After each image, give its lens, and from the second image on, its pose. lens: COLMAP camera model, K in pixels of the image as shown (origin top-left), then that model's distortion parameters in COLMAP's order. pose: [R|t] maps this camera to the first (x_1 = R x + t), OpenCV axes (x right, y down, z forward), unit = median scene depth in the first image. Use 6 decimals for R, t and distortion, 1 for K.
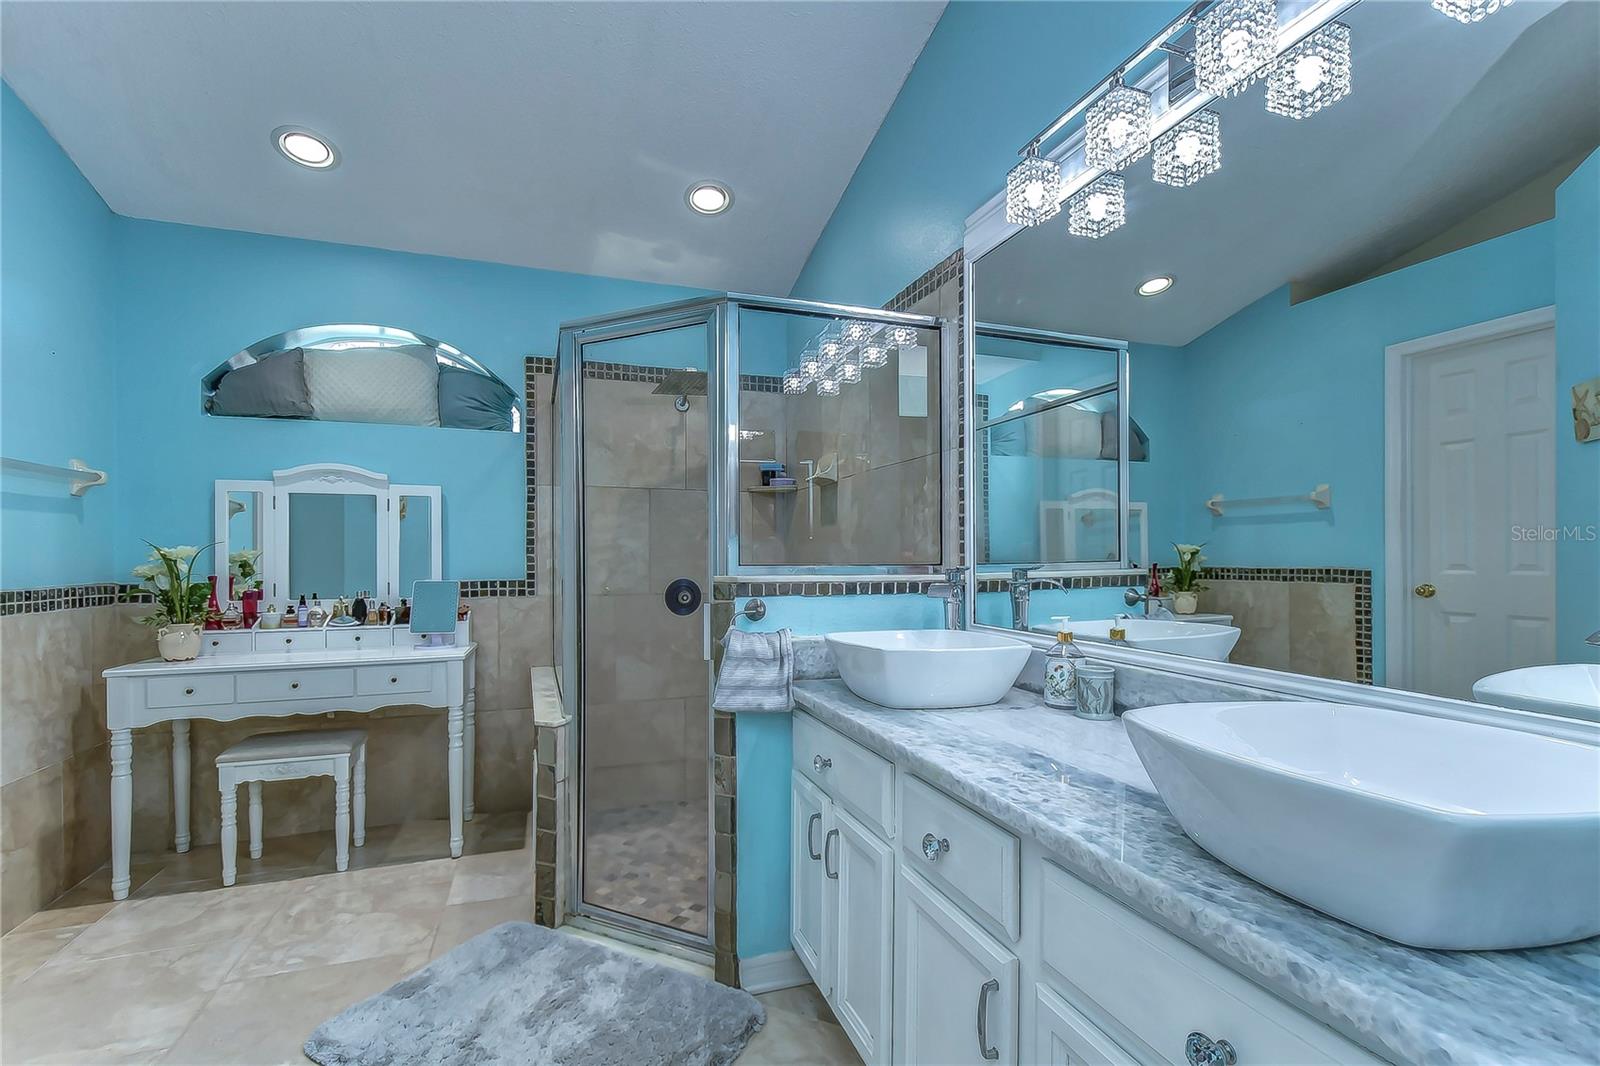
lens RADIAL K [[703.5, 0, 799.3], [0, 703.5, 546.7], [0, 0, 1]] dist [0.012022, -0.006269]
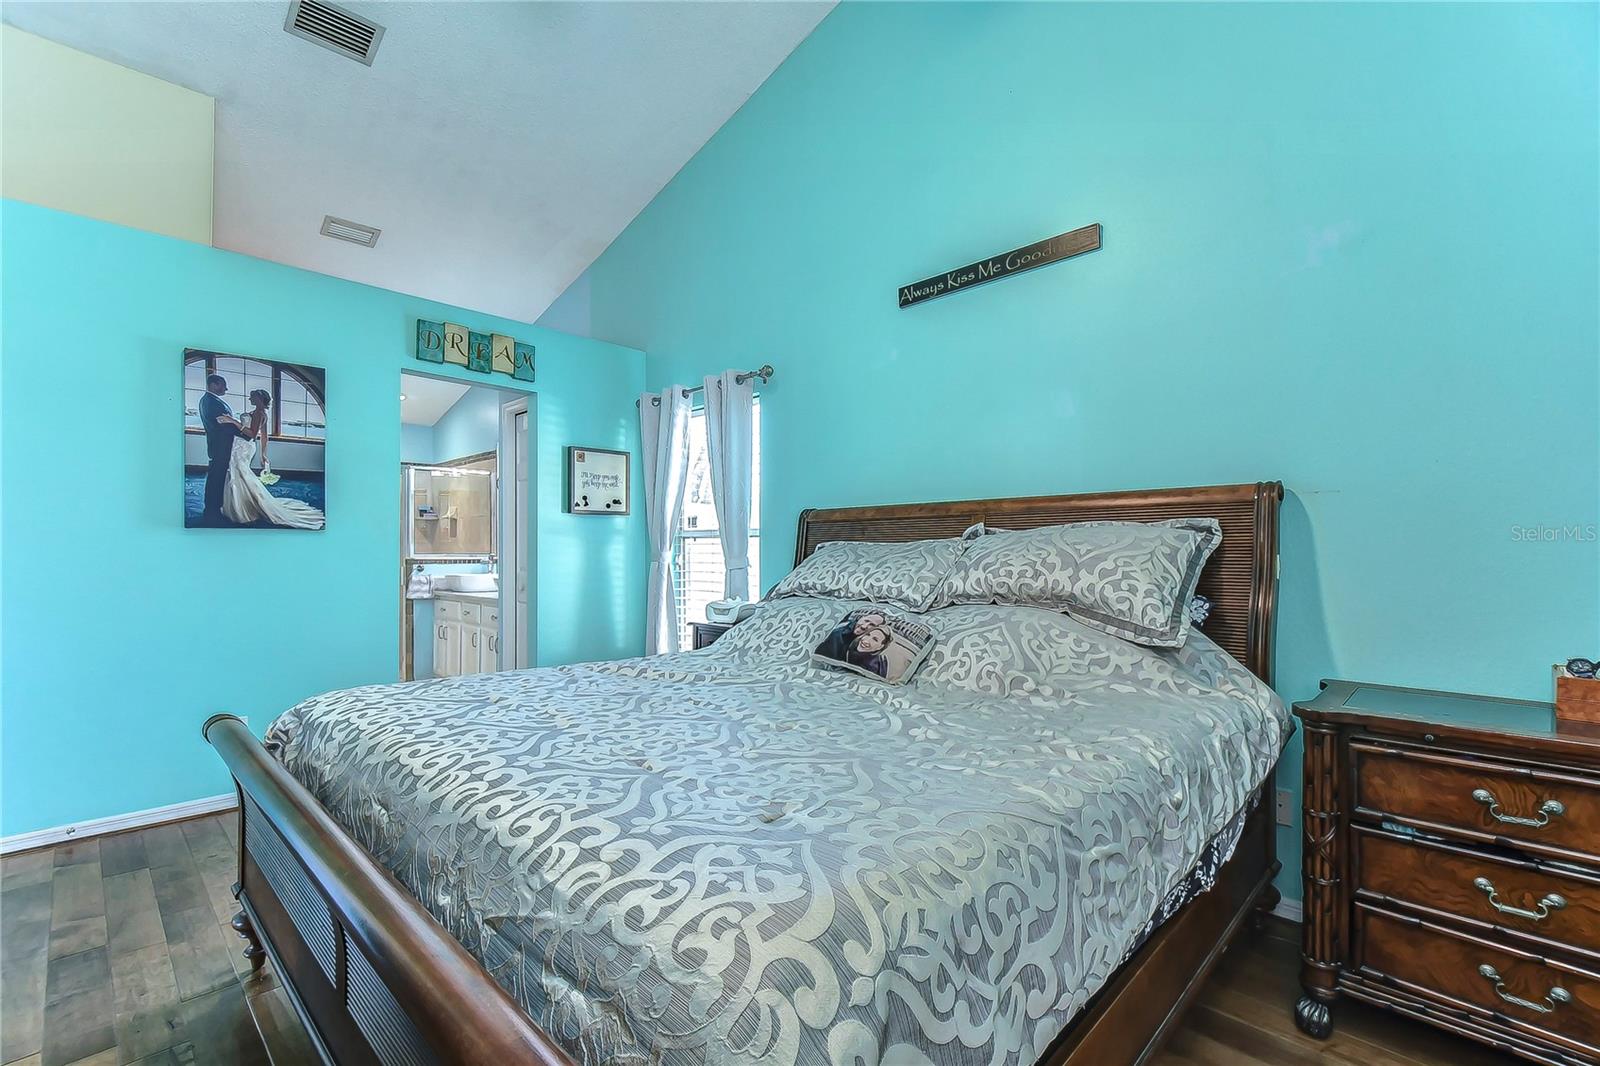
lens RADIAL K [[703.5, 0, 801.1], [0, 703.5, 544.0], [0, 0, 1]] dist [0.012022, -0.006269]
pose [[0.895788, 0.005639, 0.444445, 0.058031], [-0.008504, 0.999954, 0.004454, -0.045420], [-0.444399, -0.007769, 0.895795, -2.561879]]
